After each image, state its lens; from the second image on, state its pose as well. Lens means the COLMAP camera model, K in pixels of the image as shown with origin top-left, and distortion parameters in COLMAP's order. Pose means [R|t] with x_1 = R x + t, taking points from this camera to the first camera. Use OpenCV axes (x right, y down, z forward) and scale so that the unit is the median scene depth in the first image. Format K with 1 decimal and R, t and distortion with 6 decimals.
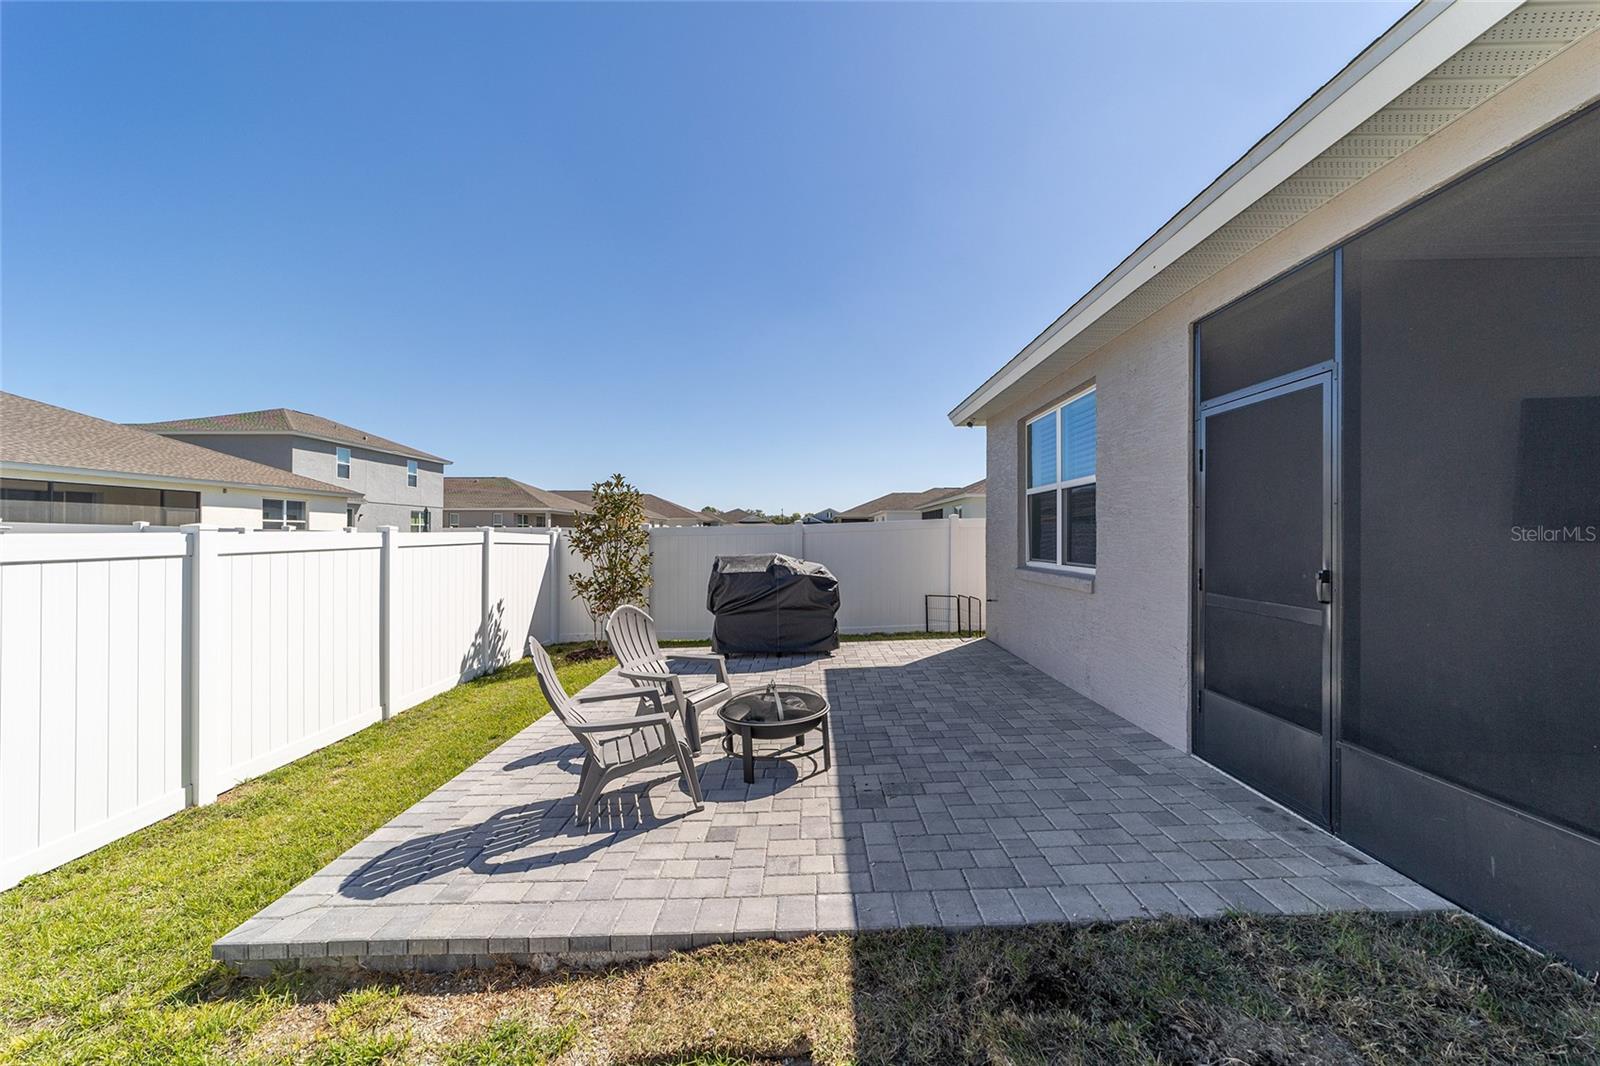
lens RADIAL K [[611.6, 0, 811.5], [0, 611.6, 532.0], [0, 0, 1]] dist [-0.012576, 0.006491]
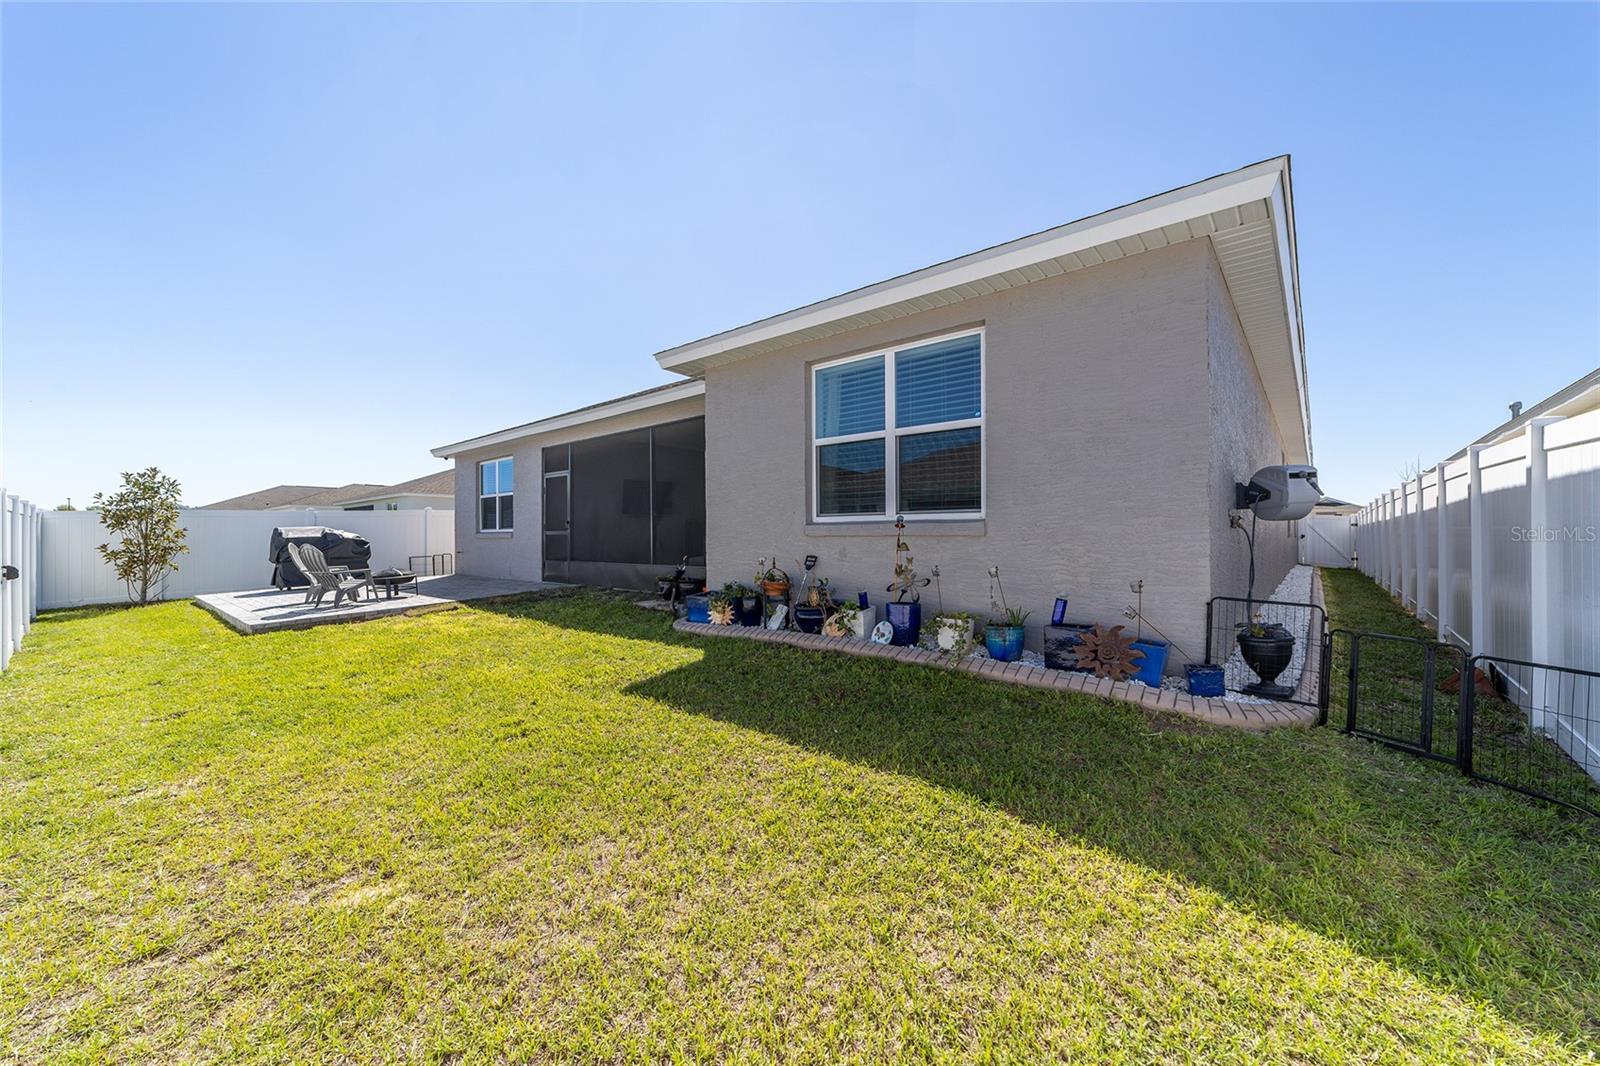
lens RADIAL K [[611.6, 0, 798.7], [0, 611.6, 530.8], [0, 0, 1]] dist [-0.012576, 0.006491]
pose [[0.649998, -0.002353, 0.759932, -0.552026], [0.003697, 0.999993, -0.000066, 0.058412], [-0.759927, 0.002852, 0.650002, -1.241957]]
